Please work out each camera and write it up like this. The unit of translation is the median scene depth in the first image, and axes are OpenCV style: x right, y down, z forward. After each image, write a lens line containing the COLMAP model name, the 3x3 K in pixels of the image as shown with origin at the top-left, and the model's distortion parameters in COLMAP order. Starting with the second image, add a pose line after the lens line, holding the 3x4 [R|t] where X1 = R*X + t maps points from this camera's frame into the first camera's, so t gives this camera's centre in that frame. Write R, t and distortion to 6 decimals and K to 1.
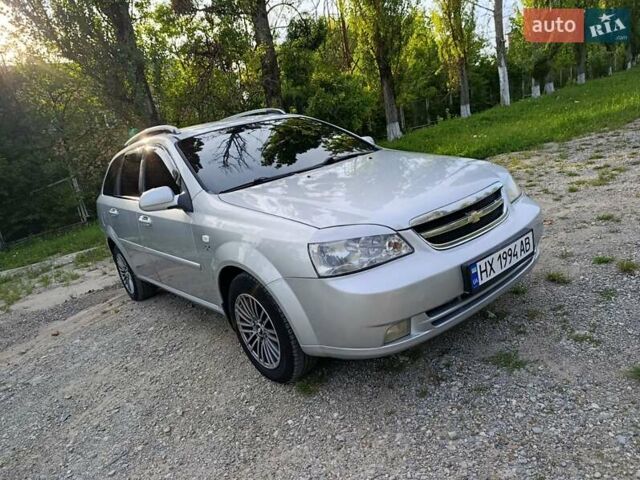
lens RADIAL K [[471.4, 0, 320.0], [0, 471.4, 240.0], [0, 0, 1]] dist [-0.003212, 0.010416]
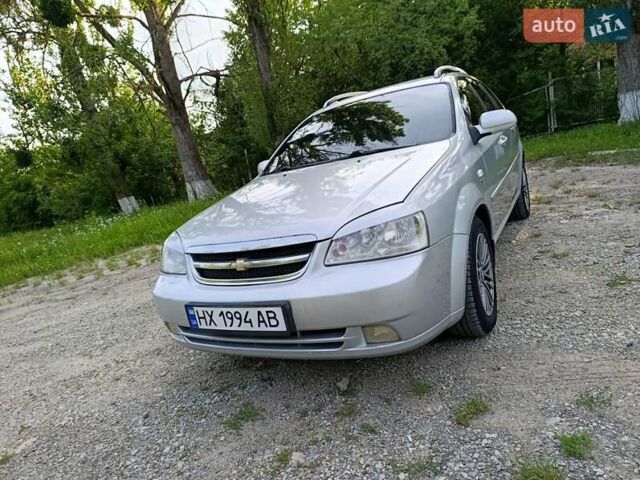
lens RADIAL K [[471.4, 0, 320.0], [0, 471.4, 240.0], [0, 0, 1]] dist [-0.003212, 0.010416]
pose [[0.341470, 0.300990, -0.890395, 1.262027], [-0.055269, 0.952128, 0.300662, -0.403830], [0.938266, -0.053456, 0.341758, 0.886019]]
